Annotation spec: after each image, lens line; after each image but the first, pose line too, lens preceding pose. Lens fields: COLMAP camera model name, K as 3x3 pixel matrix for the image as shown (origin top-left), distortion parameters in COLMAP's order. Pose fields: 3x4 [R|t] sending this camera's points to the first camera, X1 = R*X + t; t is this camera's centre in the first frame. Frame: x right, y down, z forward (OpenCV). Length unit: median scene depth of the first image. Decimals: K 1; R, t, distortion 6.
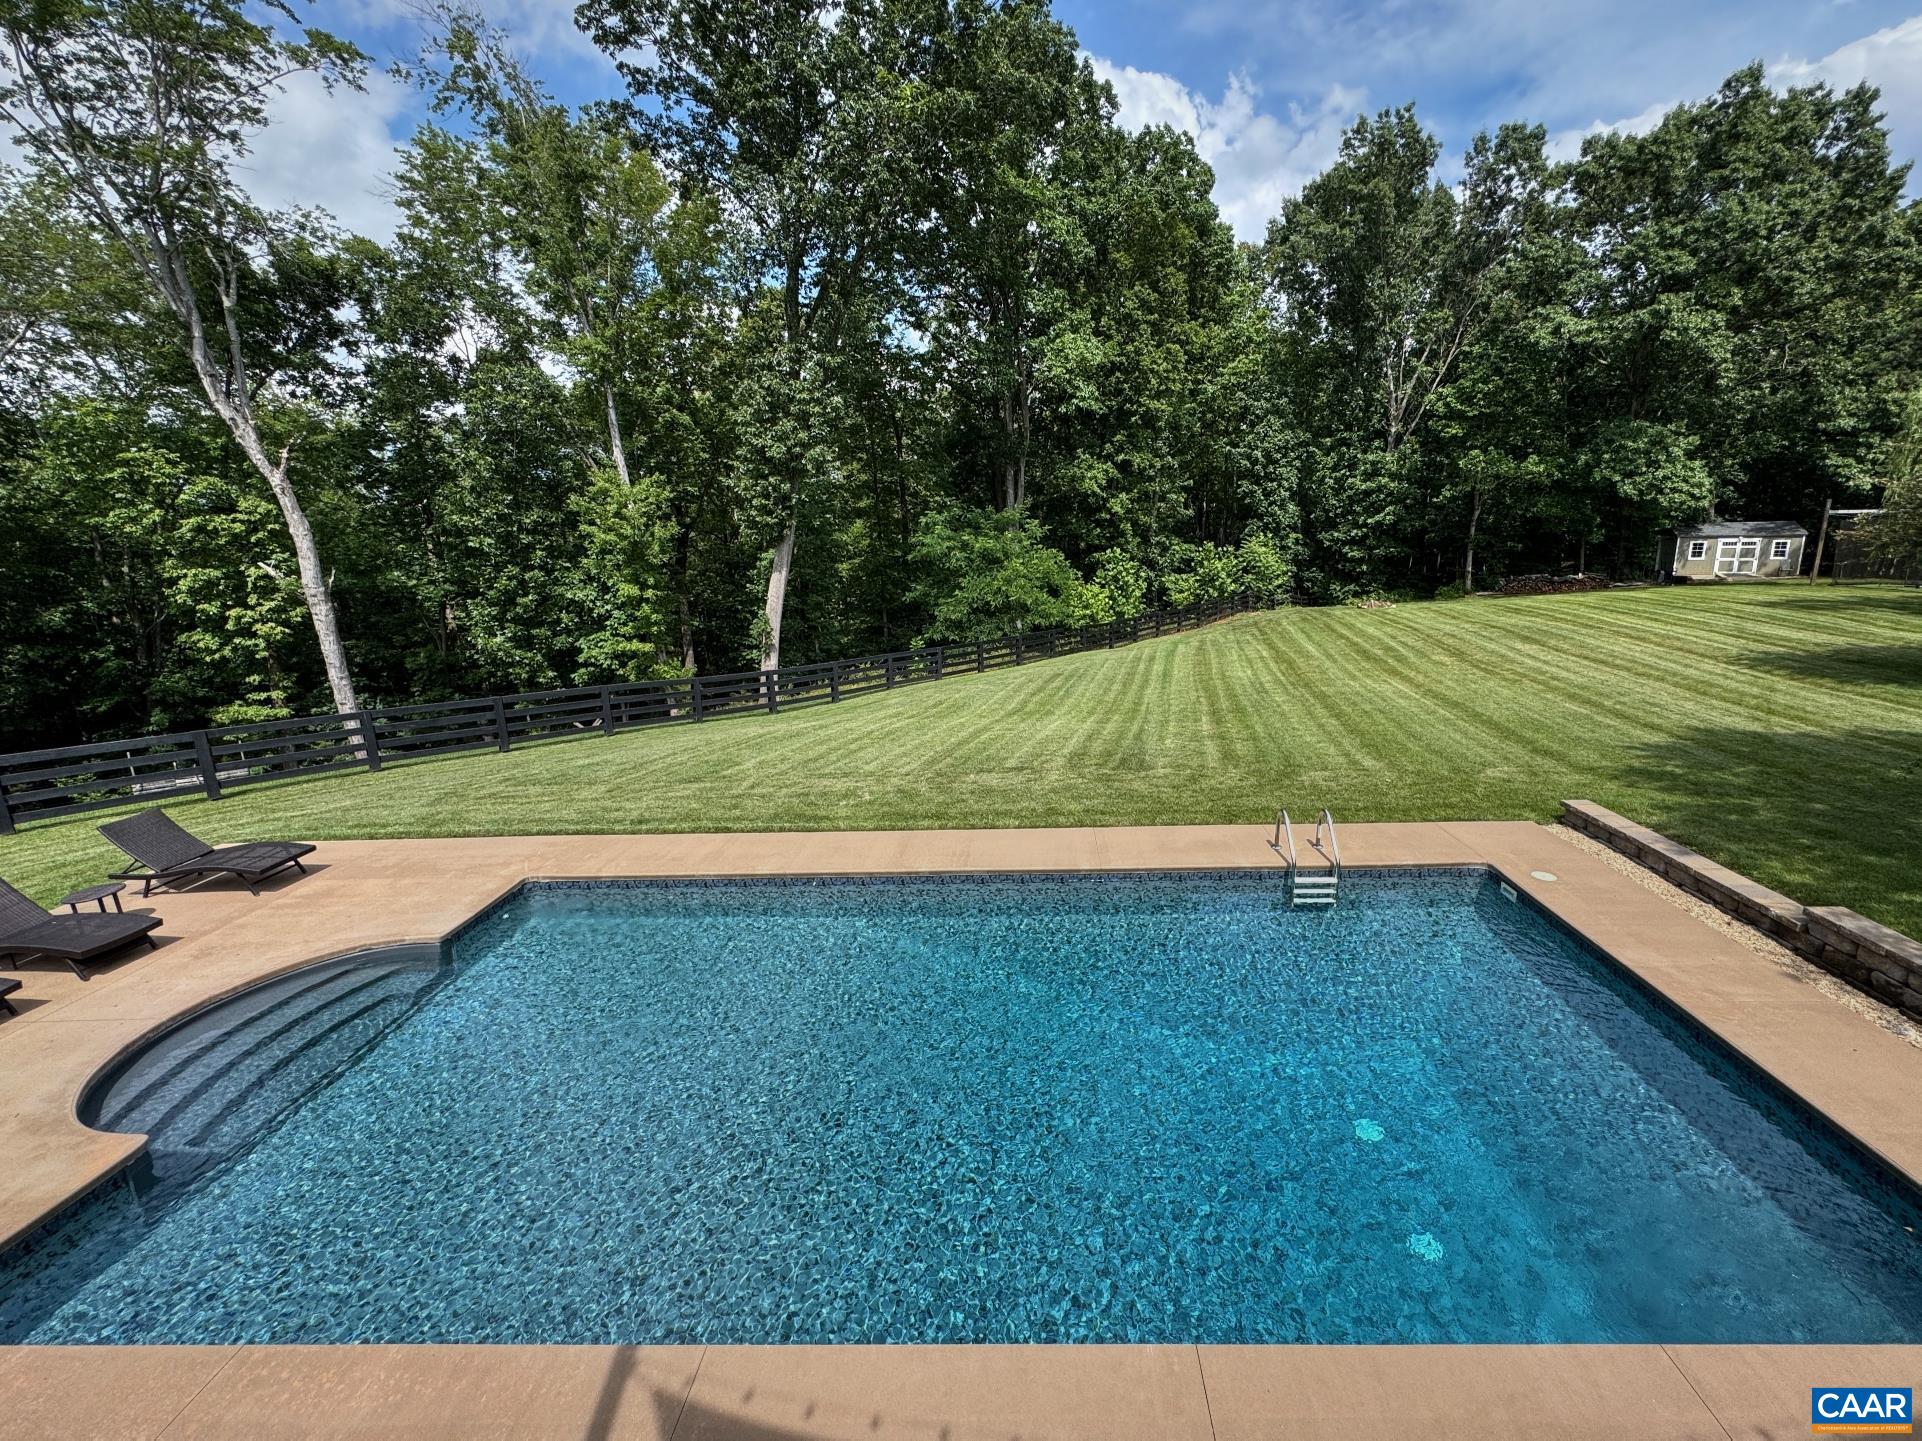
lens RADIAL K [[806.8, 0, 1036.8], [0, 806.8, 693.1], [0, 0, 1]] dist [-0.005920, 0.001179]
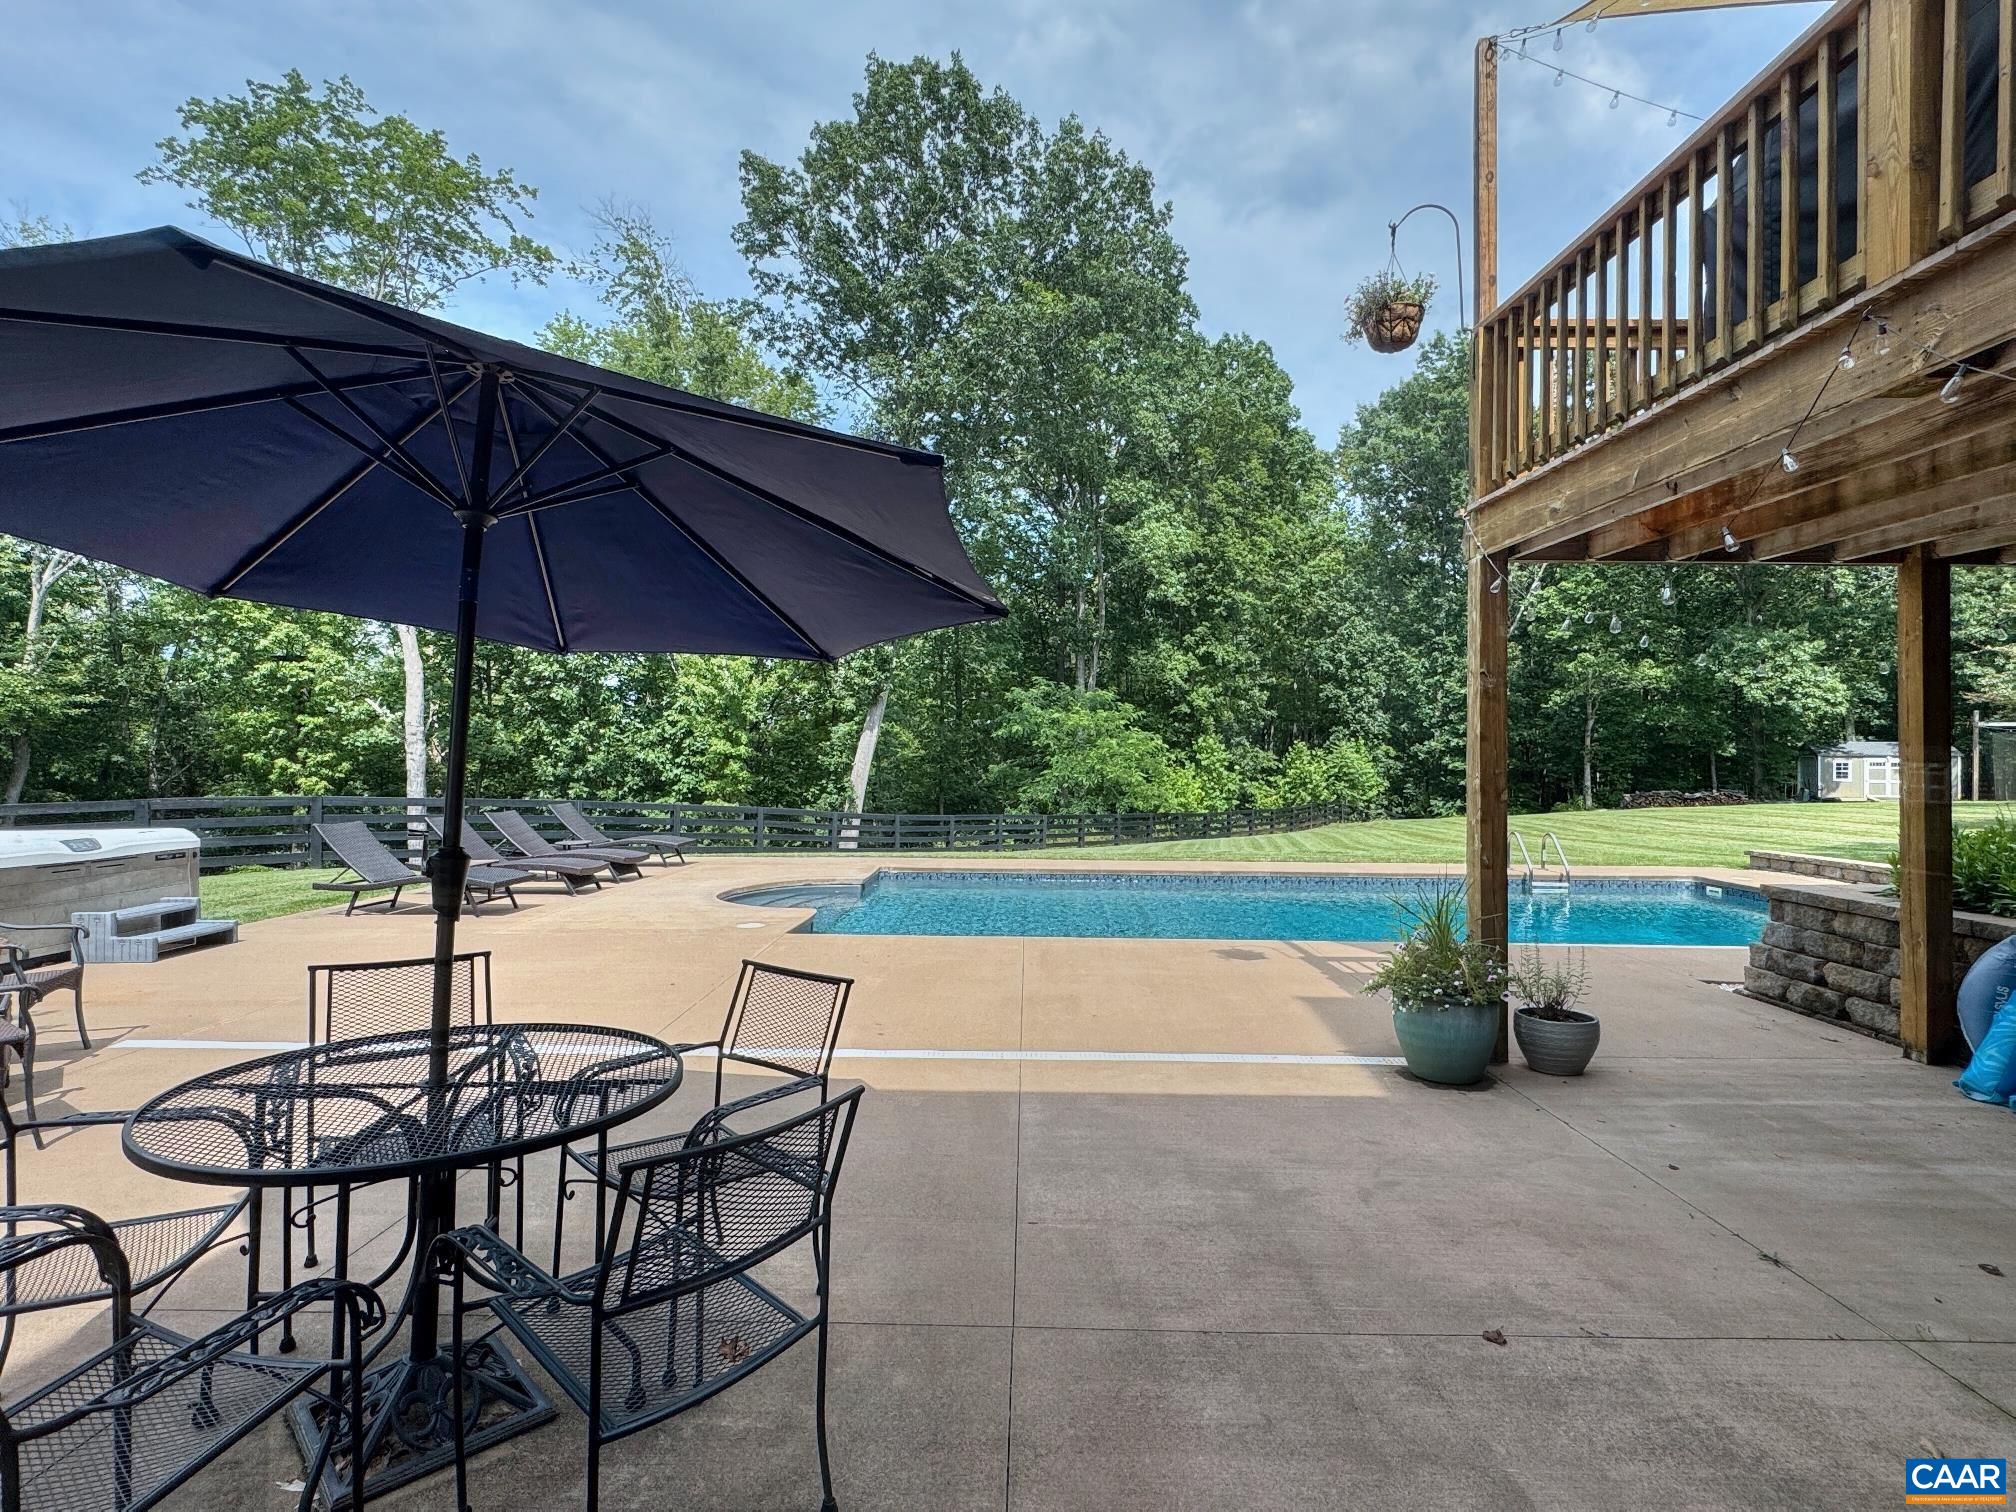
lens RADIAL K [[1034.2, 0, 1000.6], [0, 1034.2, 746.7], [0, 0, 1]] dist [-0.008021, 0.000445]
pose [[0.999459, 0.031340, -0.009976, -0.116503], [-0.032802, 0.971908, -0.233062, 0.105666], [0.002392, 0.233263, 0.972411, -0.136502]]
